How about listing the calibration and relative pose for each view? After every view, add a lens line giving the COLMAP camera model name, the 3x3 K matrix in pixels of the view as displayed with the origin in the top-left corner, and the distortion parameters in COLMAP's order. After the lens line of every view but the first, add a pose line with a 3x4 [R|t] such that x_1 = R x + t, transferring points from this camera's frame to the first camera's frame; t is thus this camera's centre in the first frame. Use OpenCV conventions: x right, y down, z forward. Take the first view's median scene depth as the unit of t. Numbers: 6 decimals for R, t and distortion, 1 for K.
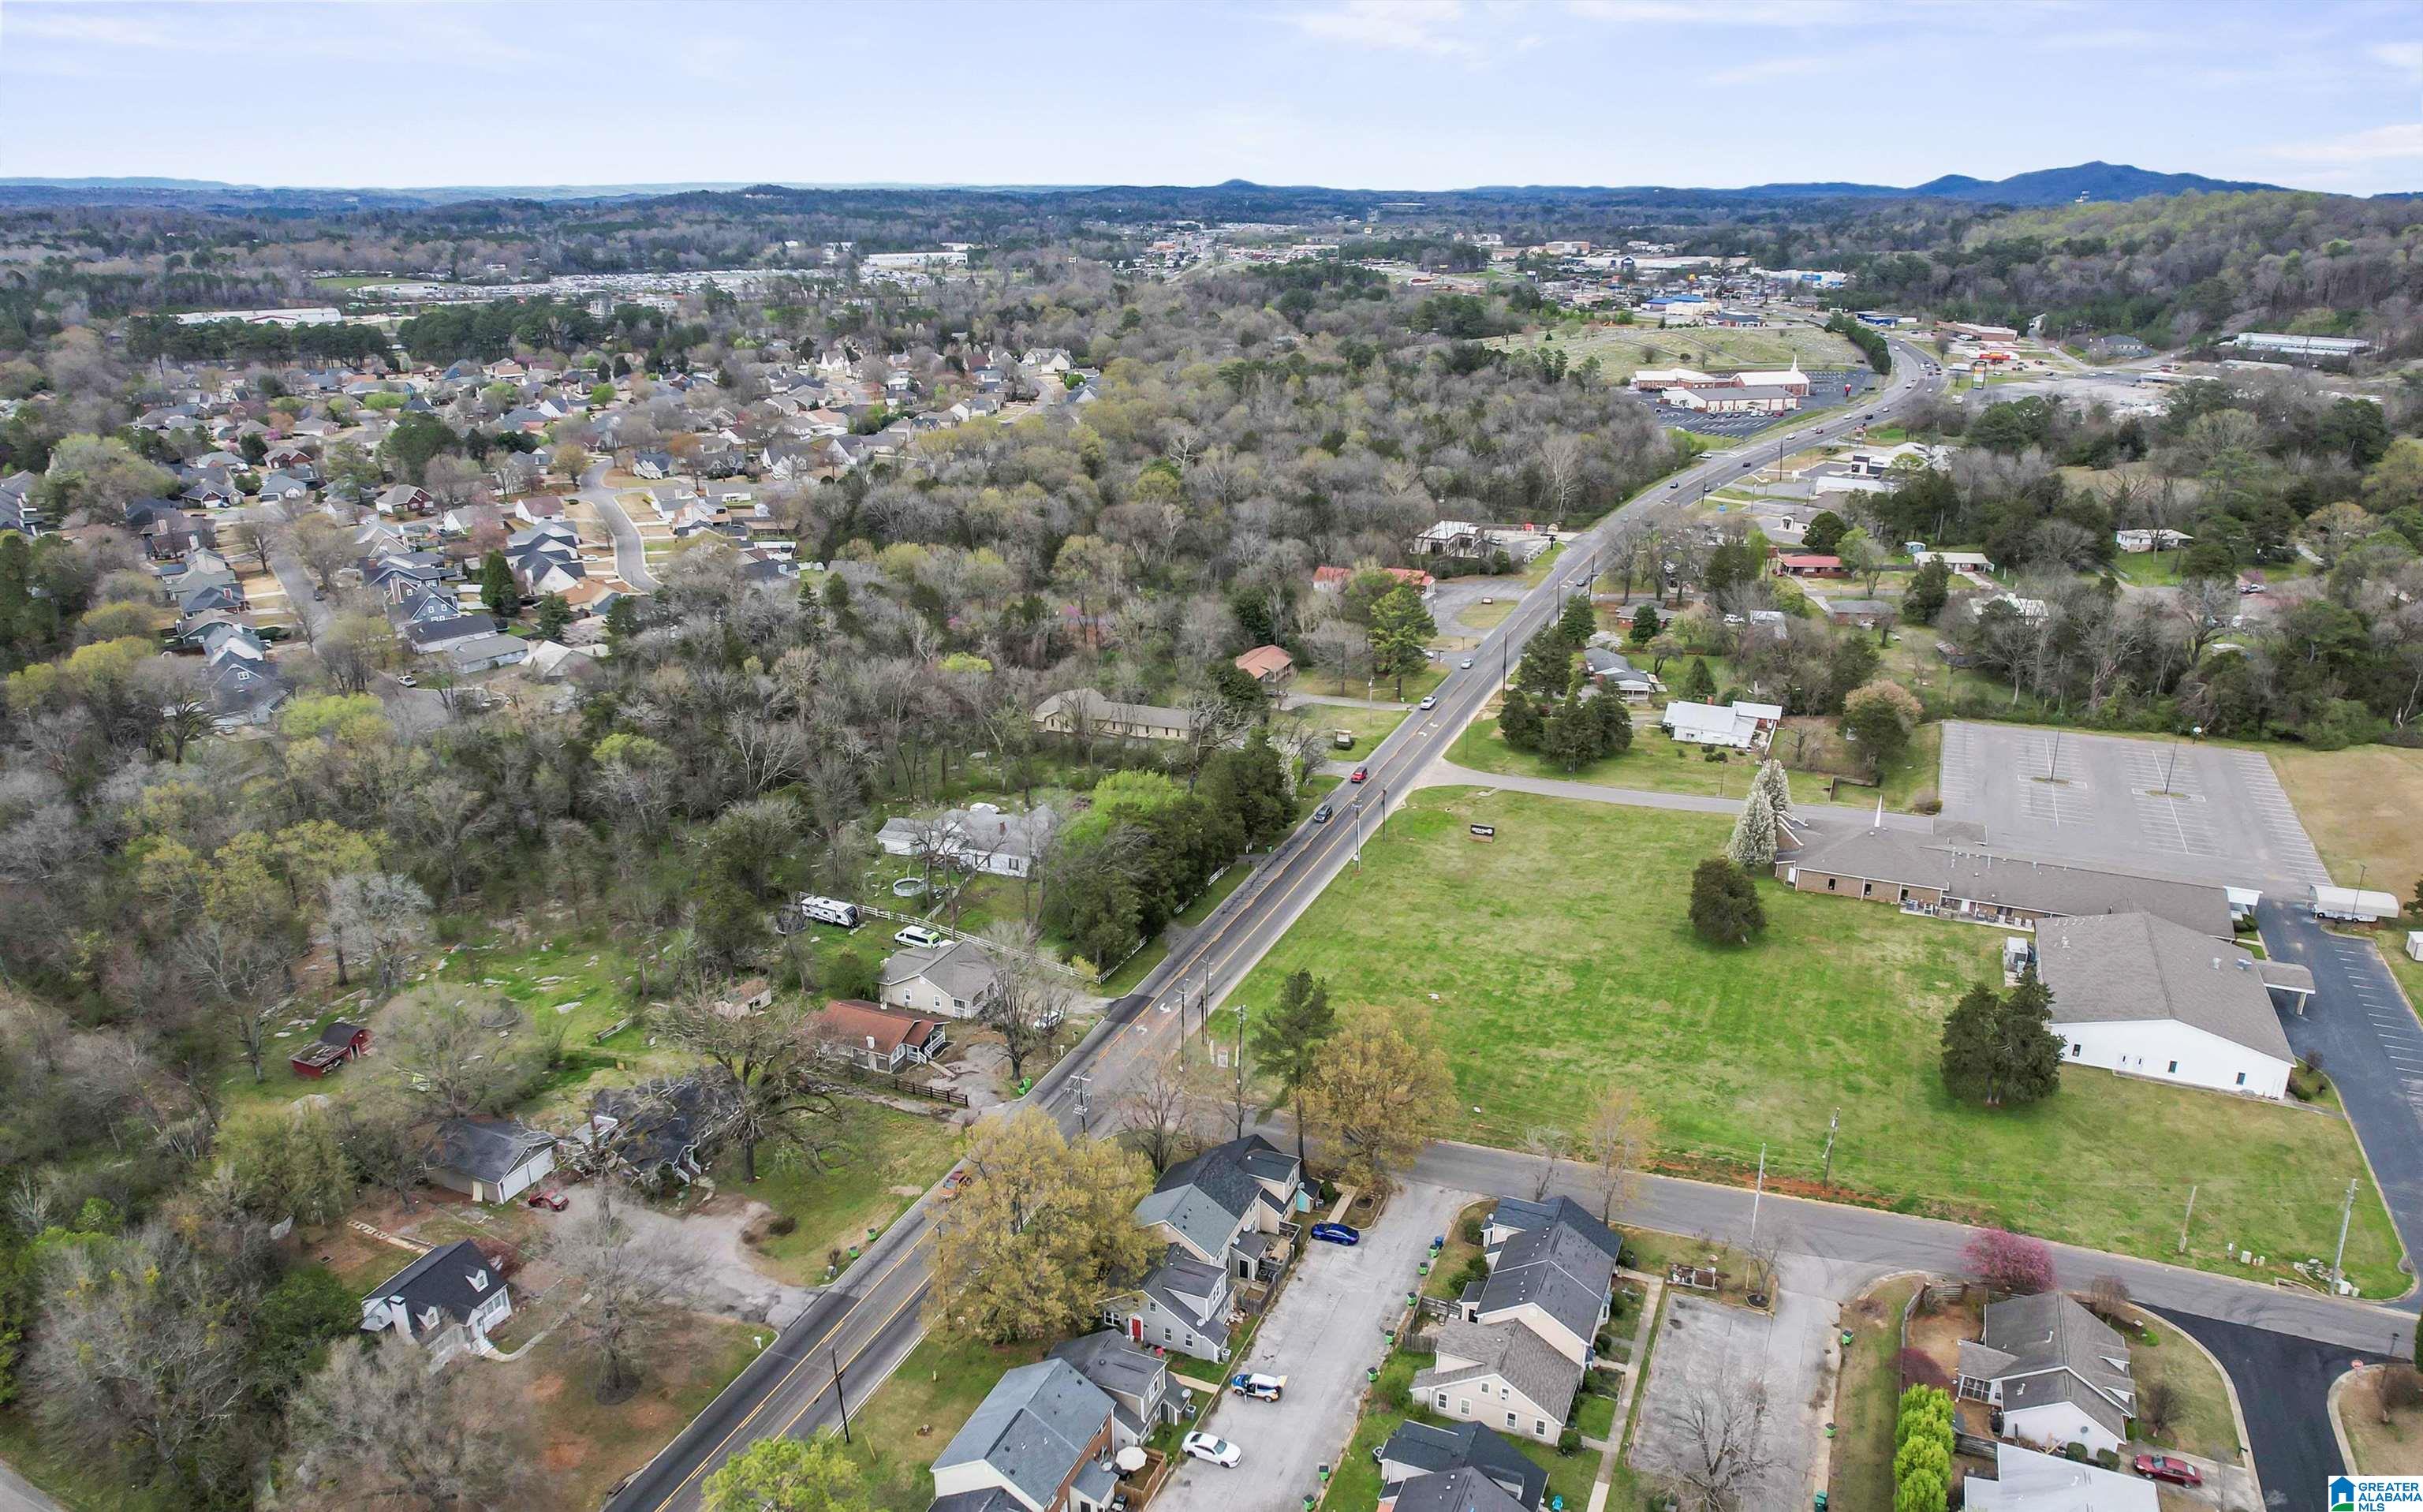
lens RADIAL K [[1552.1, 0, 1211.5], [0, 1552.1, 756.0], [0, 0, 1]] dist [0.000327, 0.000032]
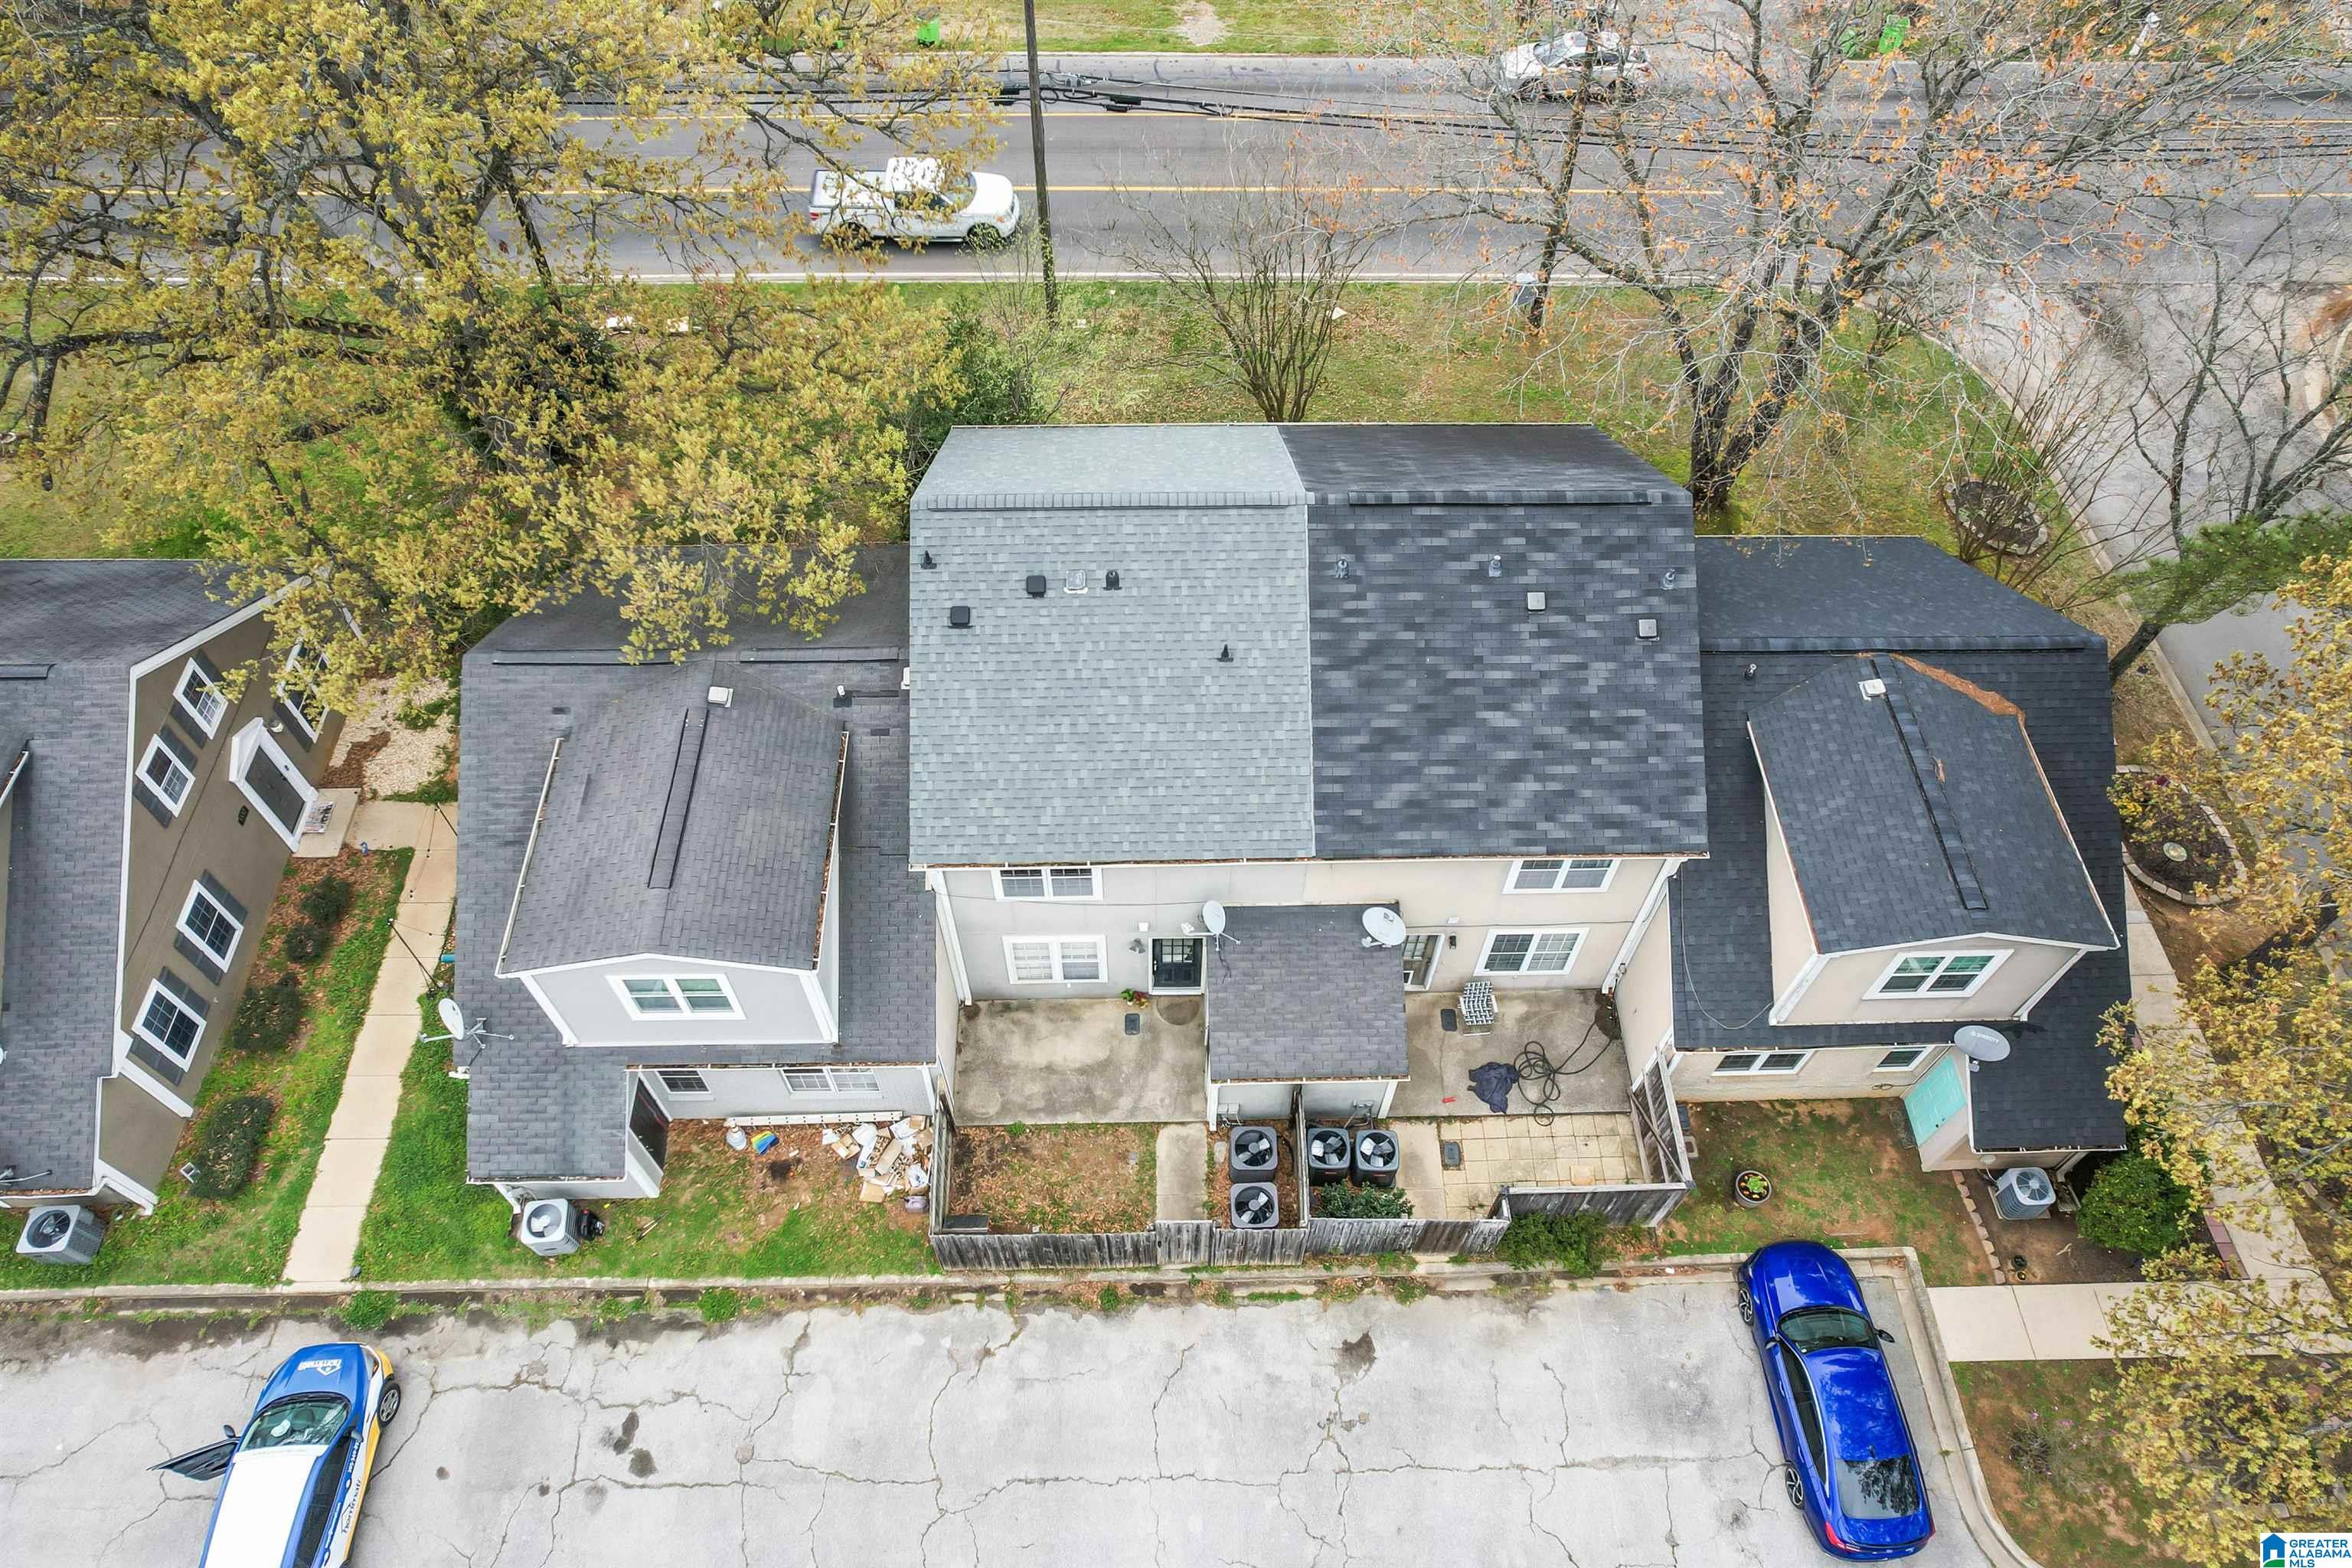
lens RADIAL K [[1530.4, 0, 1176.0], [0, 1530.4, 784.0], [0, 0, 1]] dist [-0.003694, -0.000927]
pose [[0.423717, 0.759484, -0.493607, 0.082811], [-0.316162, 0.634676, 0.705144, 0.183375], [0.848826, -0.142721, 0.509043, 0.894150]]
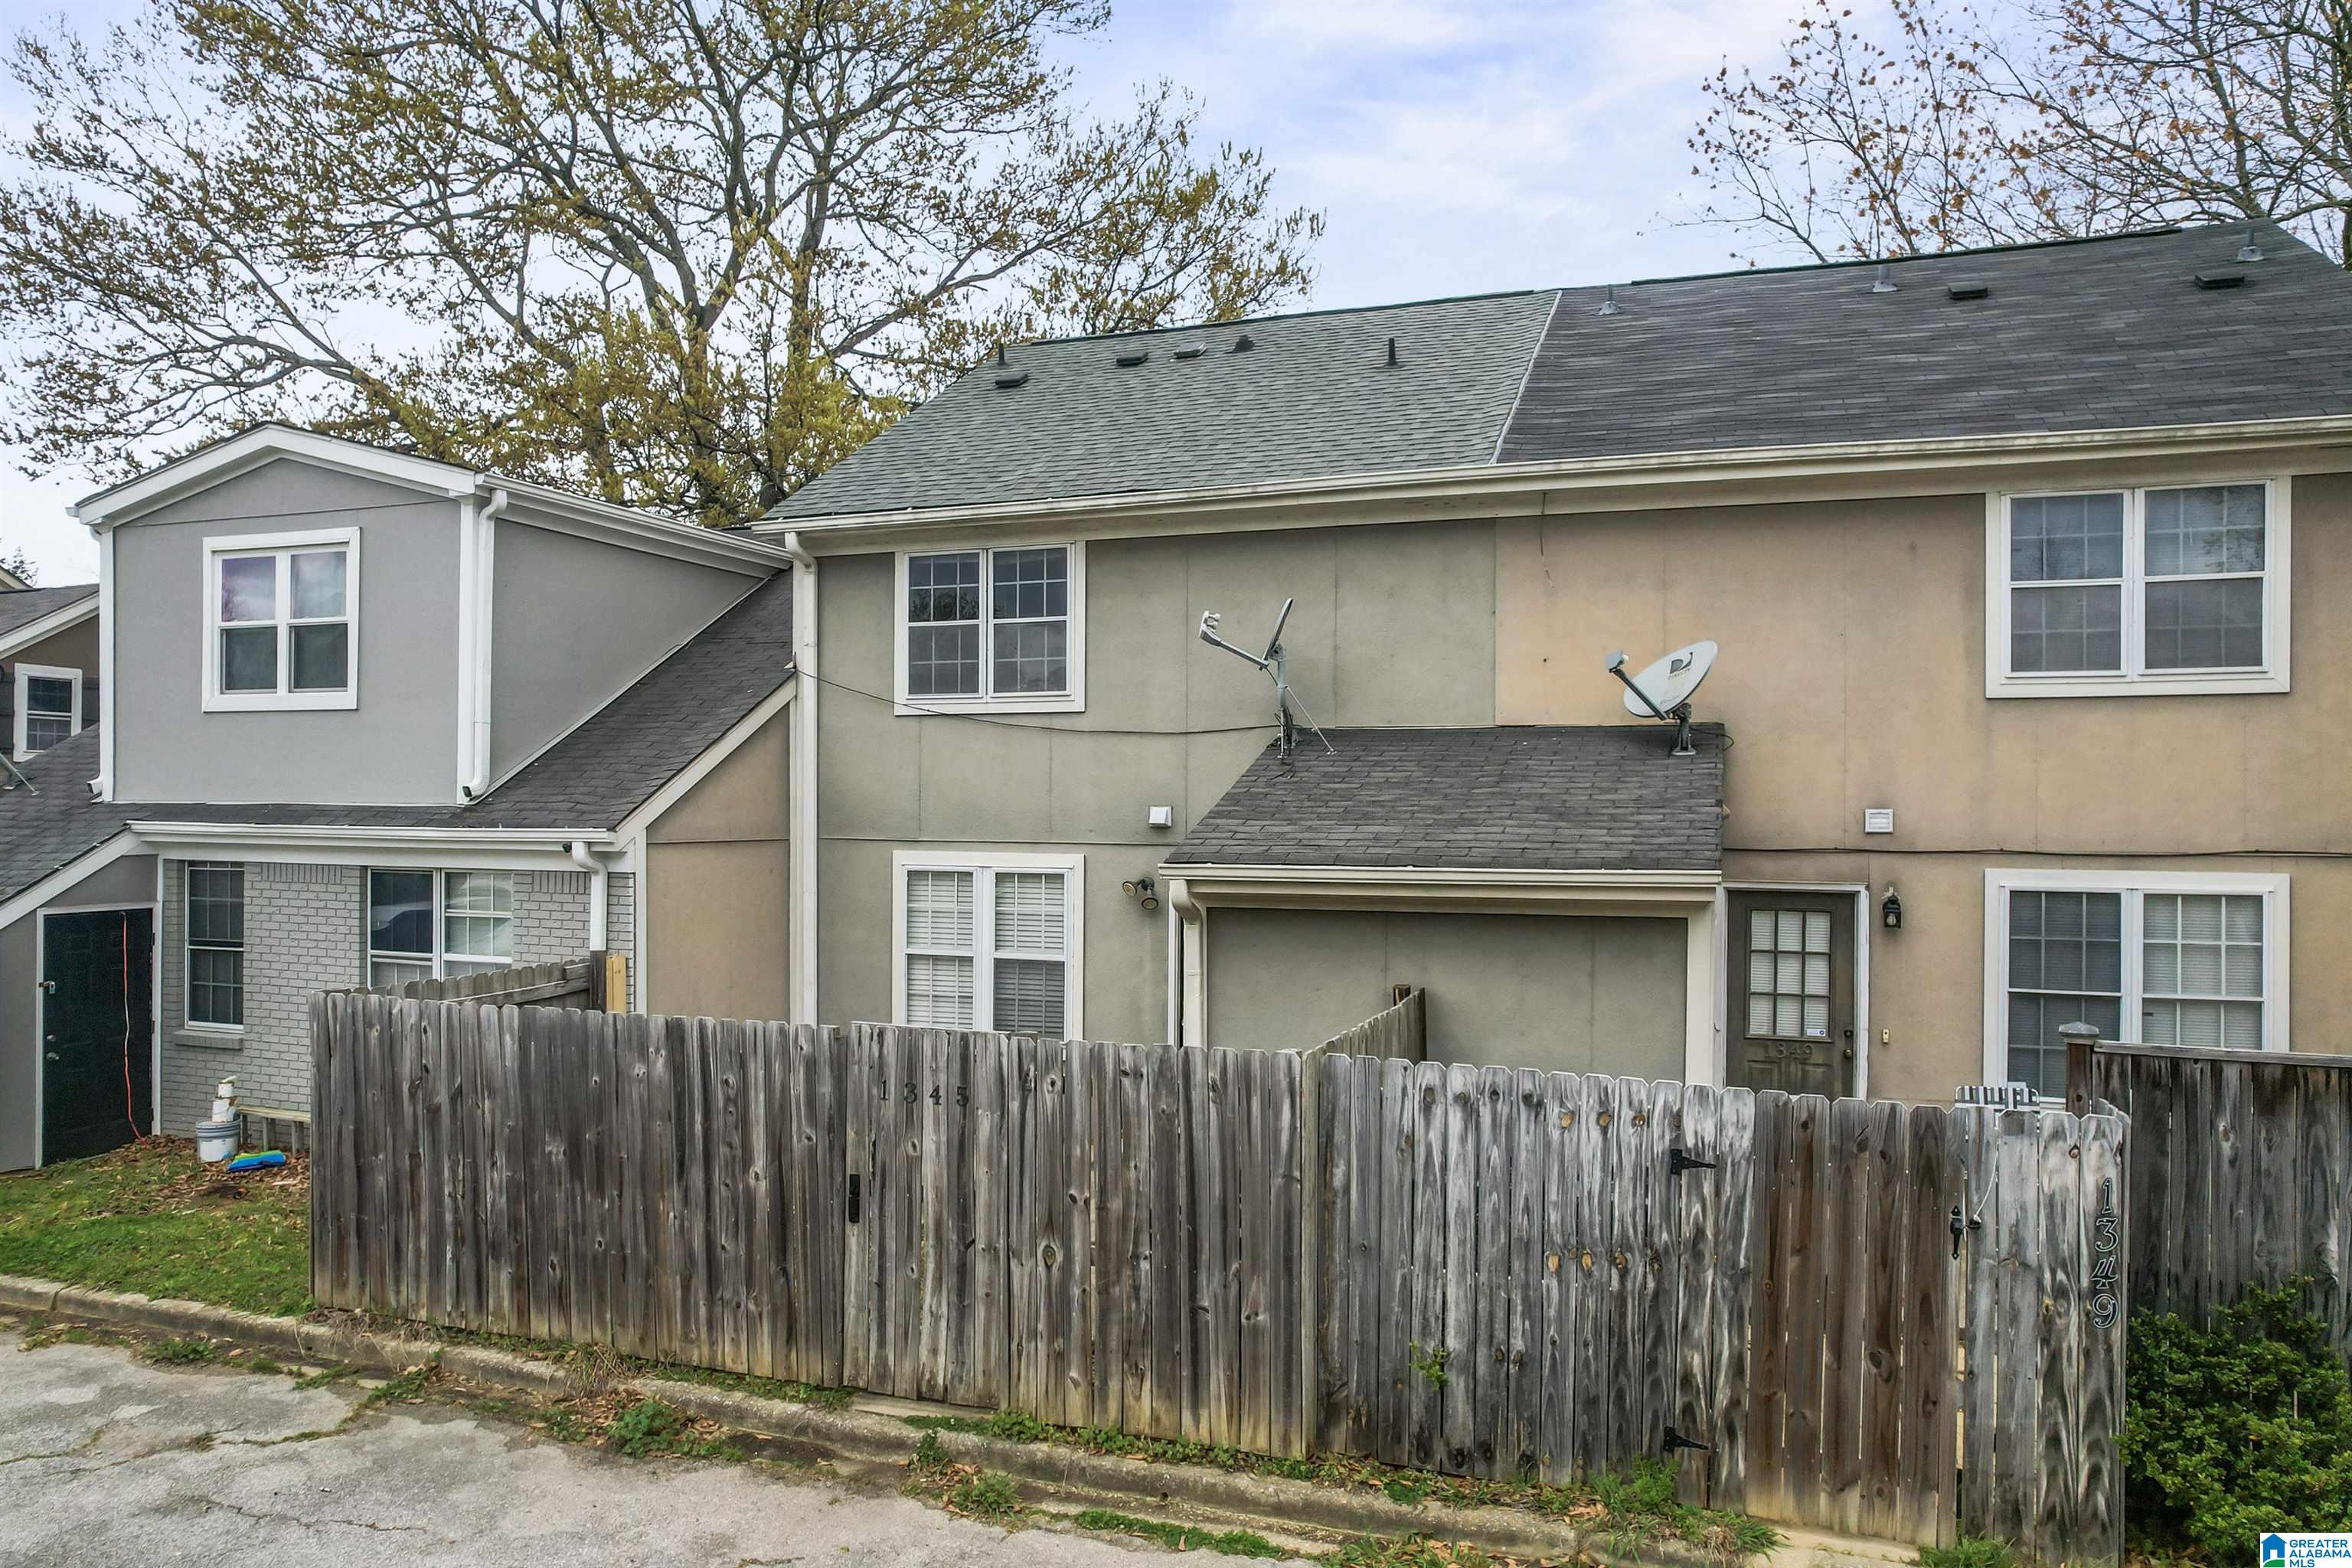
lens RADIAL K [[1535.1, 0, 1176.0], [0, 1535.1, 784.0], [0, 0, 1]] dist [-0.074406, 0.072760]
pose [[0.068460, 0.030419, -0.997190, 0.088833], [-0.334447, 0.942397, 0.005787, 0.308501], [0.939925, 0.333111, 0.074690, 0.967523]]
